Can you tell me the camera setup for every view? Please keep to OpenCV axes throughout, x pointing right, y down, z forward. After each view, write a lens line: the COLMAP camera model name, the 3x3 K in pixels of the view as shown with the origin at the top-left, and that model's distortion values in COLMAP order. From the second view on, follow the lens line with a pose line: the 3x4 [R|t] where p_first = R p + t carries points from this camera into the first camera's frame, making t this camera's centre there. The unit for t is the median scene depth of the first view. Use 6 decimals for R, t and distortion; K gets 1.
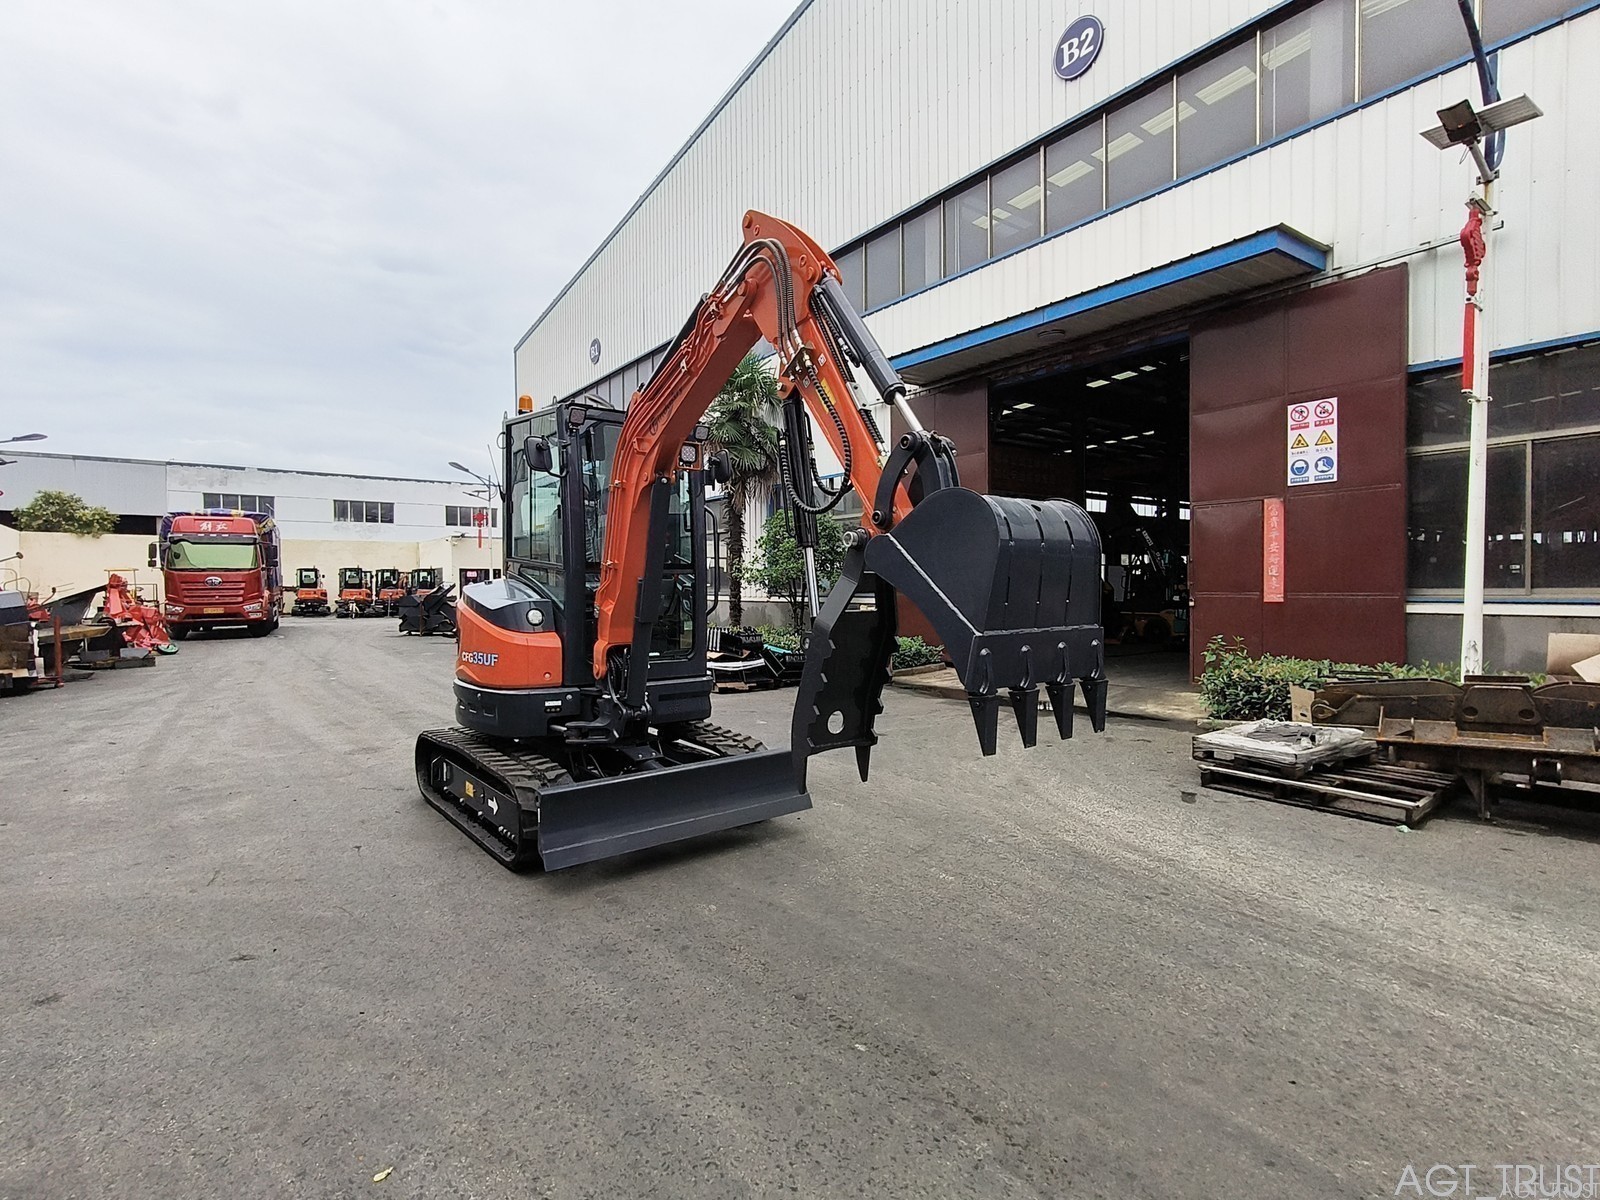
lens RADIAL K [[782.3, 0, 805.2], [0, 782.3, 599.1], [0, 0, 1]] dist [0.002405, 0.001836]
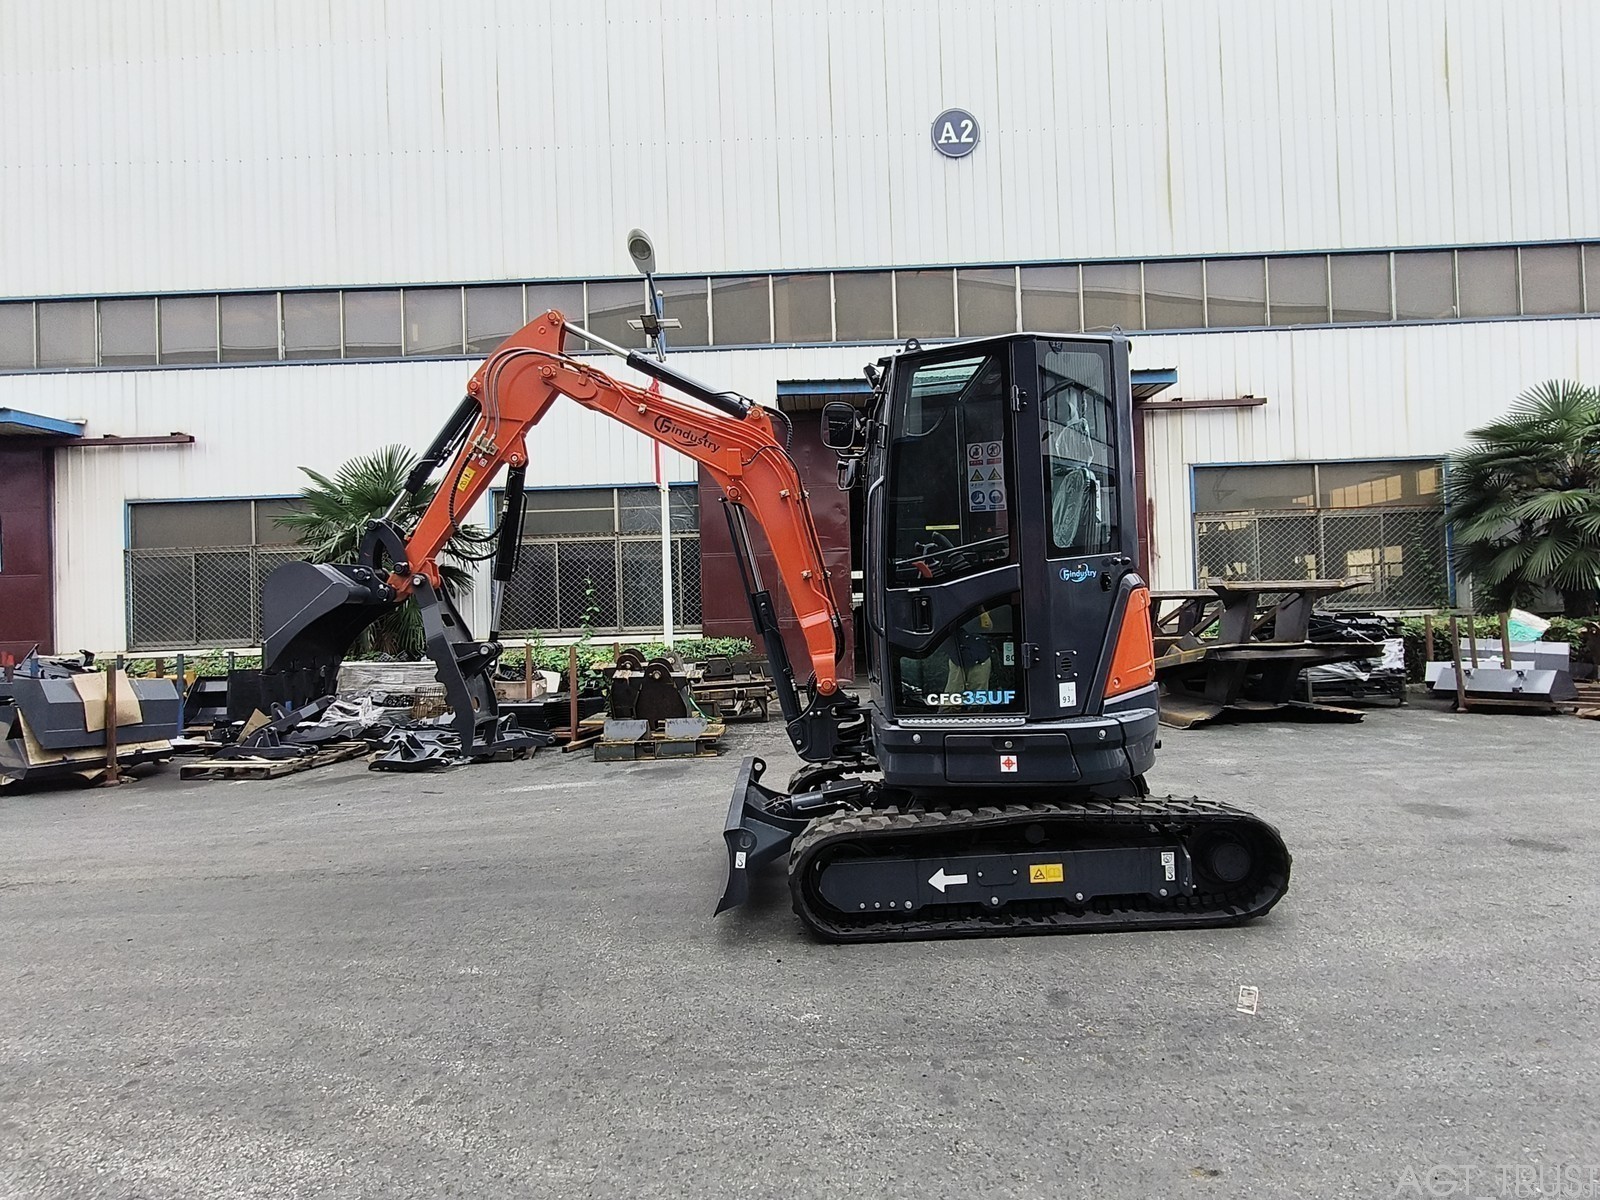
lens RADIAL K [[782.3, 0, 803.7], [0, 782.3, 599.1], [0, 0, 1]] dist [0.002405, 0.001836]
pose [[-0.611601, 0.018027, -0.790961, 0.332339], [0.024329, 0.999696, 0.003971, -0.011267], [0.790793, -0.016815, -0.611853, 0.981251]]
